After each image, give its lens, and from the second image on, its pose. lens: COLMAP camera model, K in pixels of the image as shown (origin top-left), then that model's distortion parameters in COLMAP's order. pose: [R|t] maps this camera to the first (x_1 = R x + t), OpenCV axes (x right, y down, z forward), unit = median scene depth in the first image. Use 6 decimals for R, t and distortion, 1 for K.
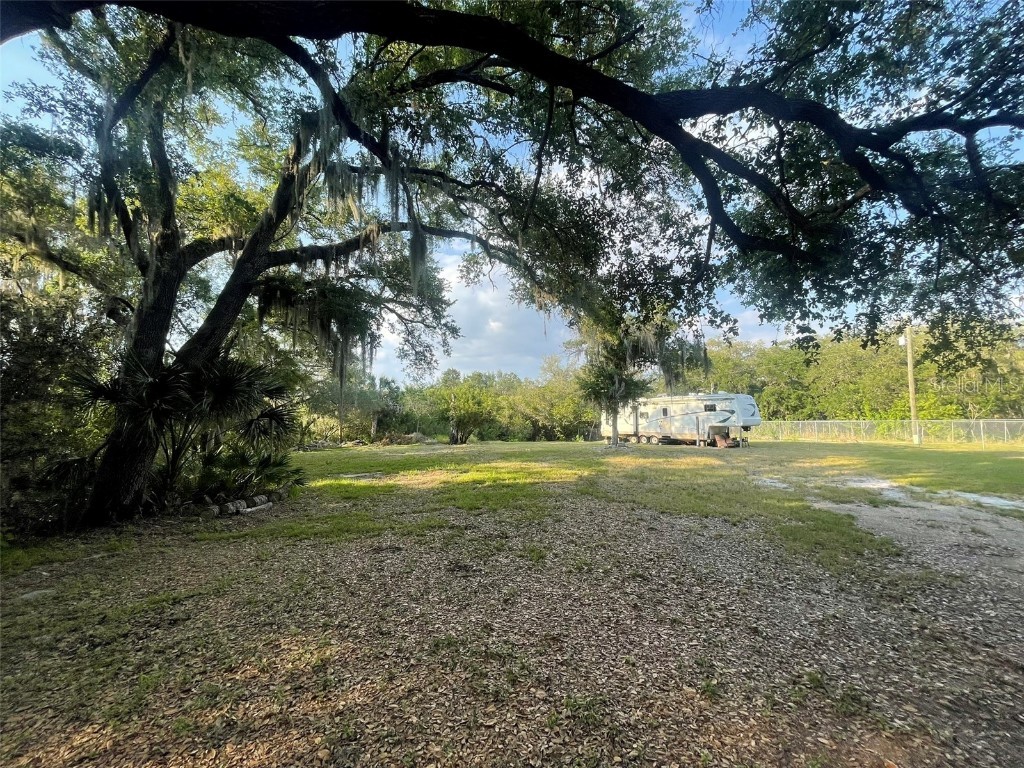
lens RADIAL K [[407.8, 0, 512.0], [0, 407.8, 384.0], [0, 0, 1]] dist [0.002731, -0.000914]
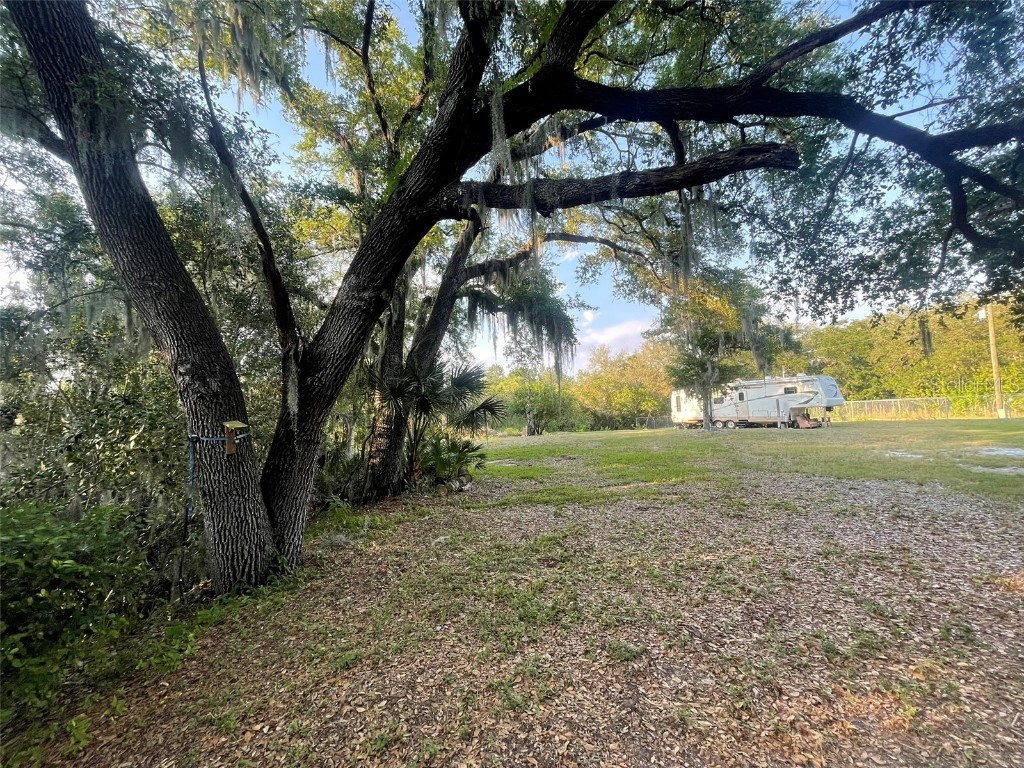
lens RADIAL K [[407.8, 0, 512.0], [0, 407.8, 384.0], [0, 0, 1]] dist [0.002731, -0.000914]
pose [[0.997697, -0.043920, -0.051685, -0.155697], [0.044631, 0.998923, 0.012686, -0.001106], [0.051072, -0.014963, 0.998583, -0.055183]]
